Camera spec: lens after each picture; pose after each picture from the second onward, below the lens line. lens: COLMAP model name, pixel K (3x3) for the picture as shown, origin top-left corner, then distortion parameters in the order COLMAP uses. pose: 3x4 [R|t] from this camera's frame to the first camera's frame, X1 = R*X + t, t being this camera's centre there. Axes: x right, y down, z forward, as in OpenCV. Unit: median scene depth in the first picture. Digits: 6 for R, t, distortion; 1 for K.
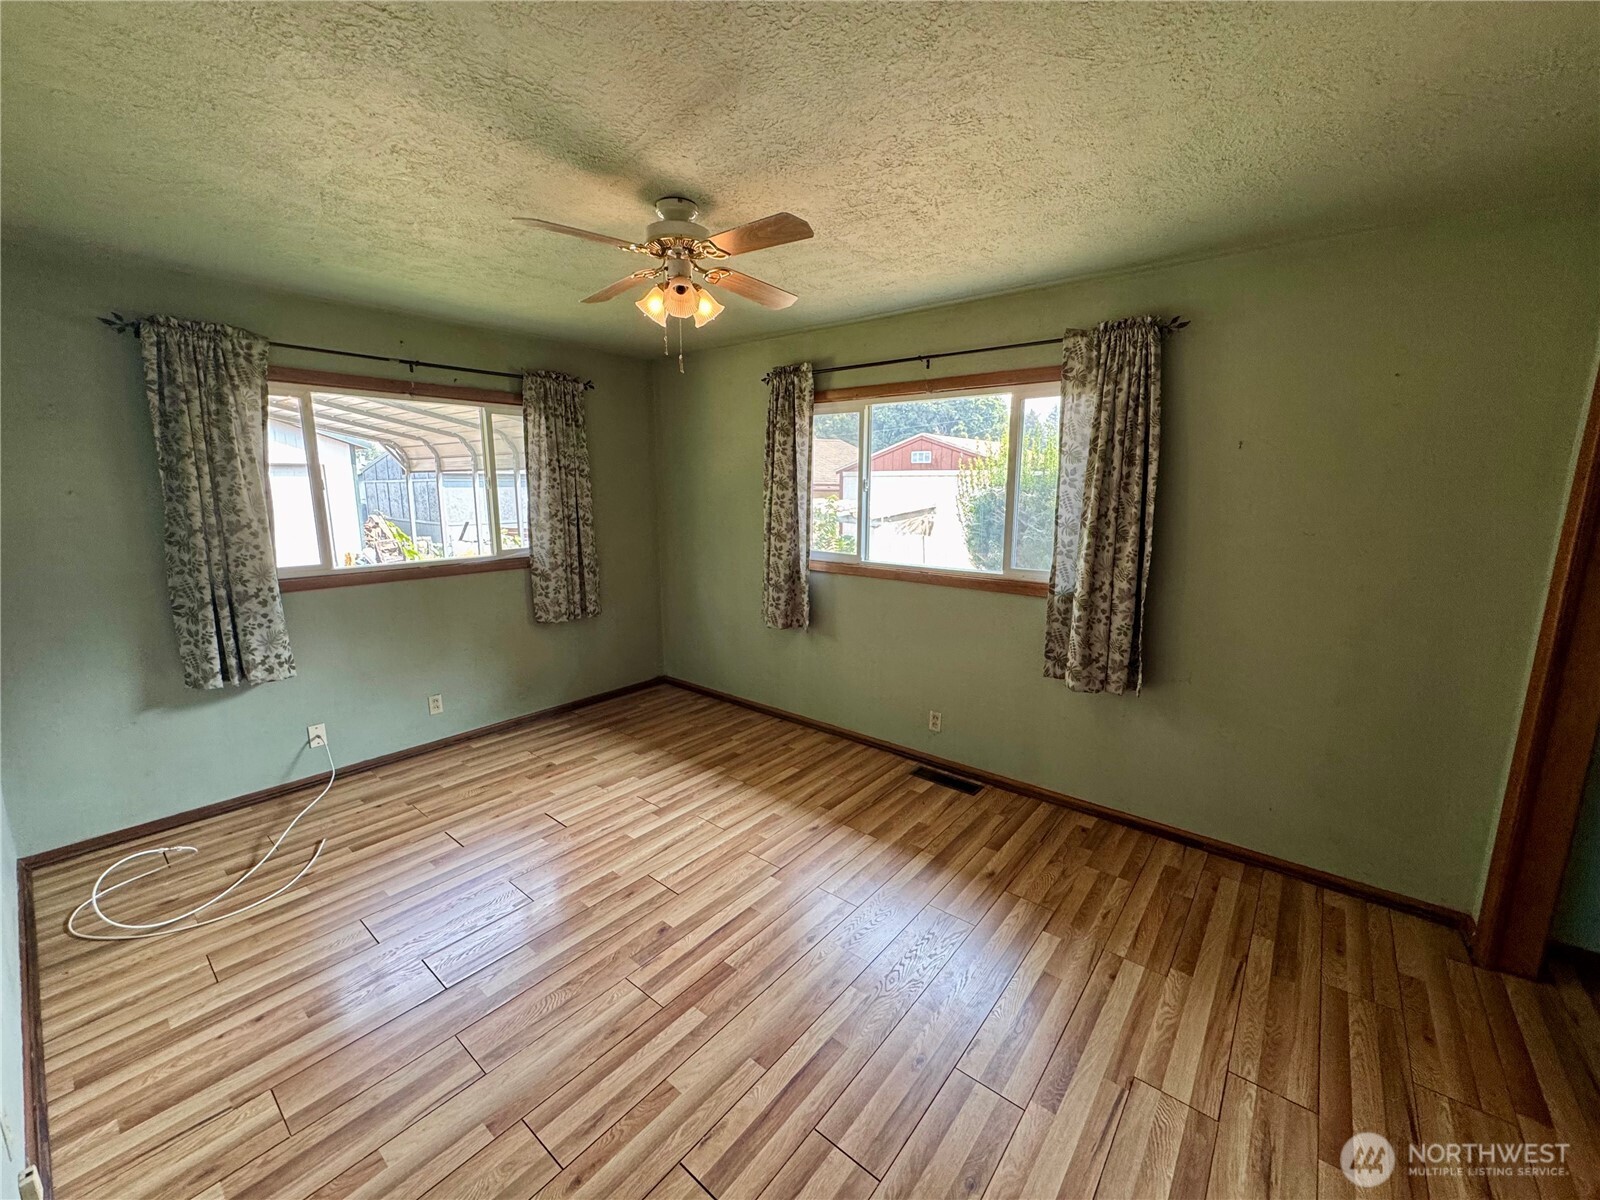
lens RADIAL K [[639.1, 0, 800.0], [0, 639.1, 600.0], [0, 0, 1]] dist [-0.003070, 0.000188]
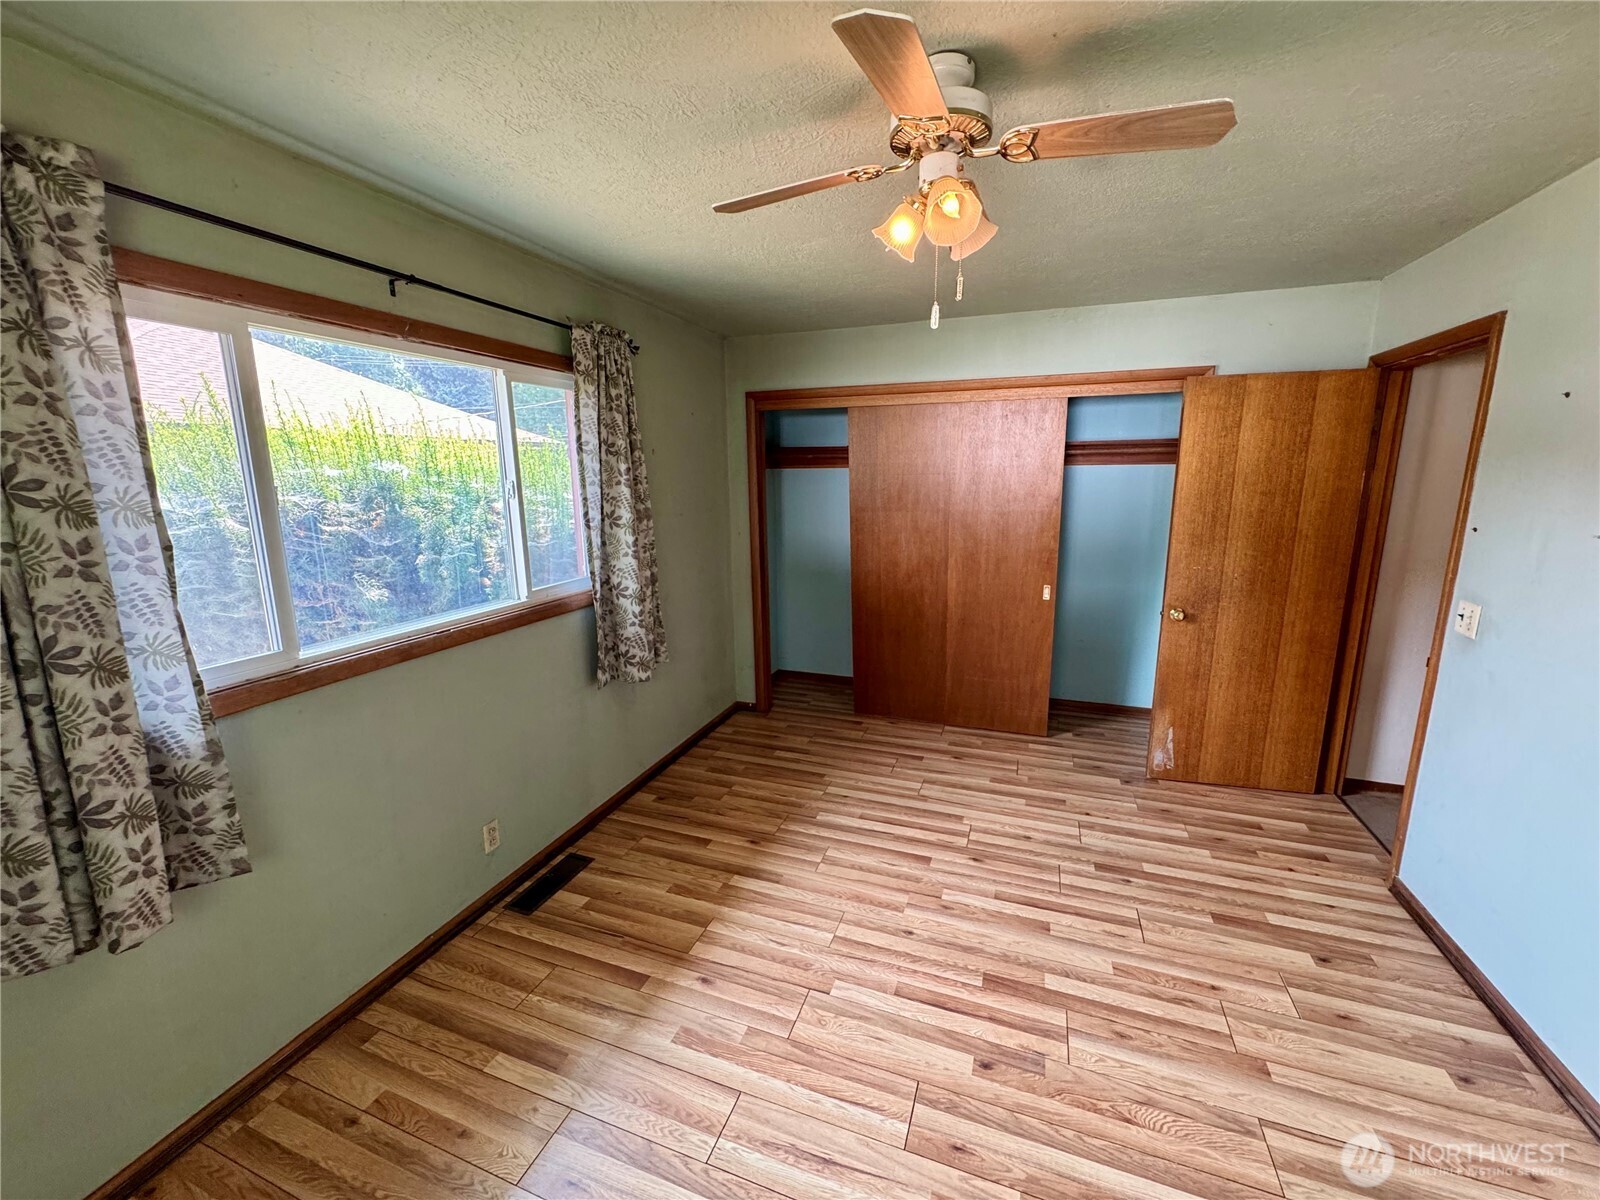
lens RADIAL K [[639.1, 0, 800.0], [0, 639.1, 600.0], [0, 0, 1]] dist [-0.003070, 0.000188]
pose [[-0.329417, -0.187313, 0.925418, -0.603121], [0.178651, 0.950054, 0.255893, -0.208449], [-0.927129, 0.249623, -0.279500, 1.028956]]
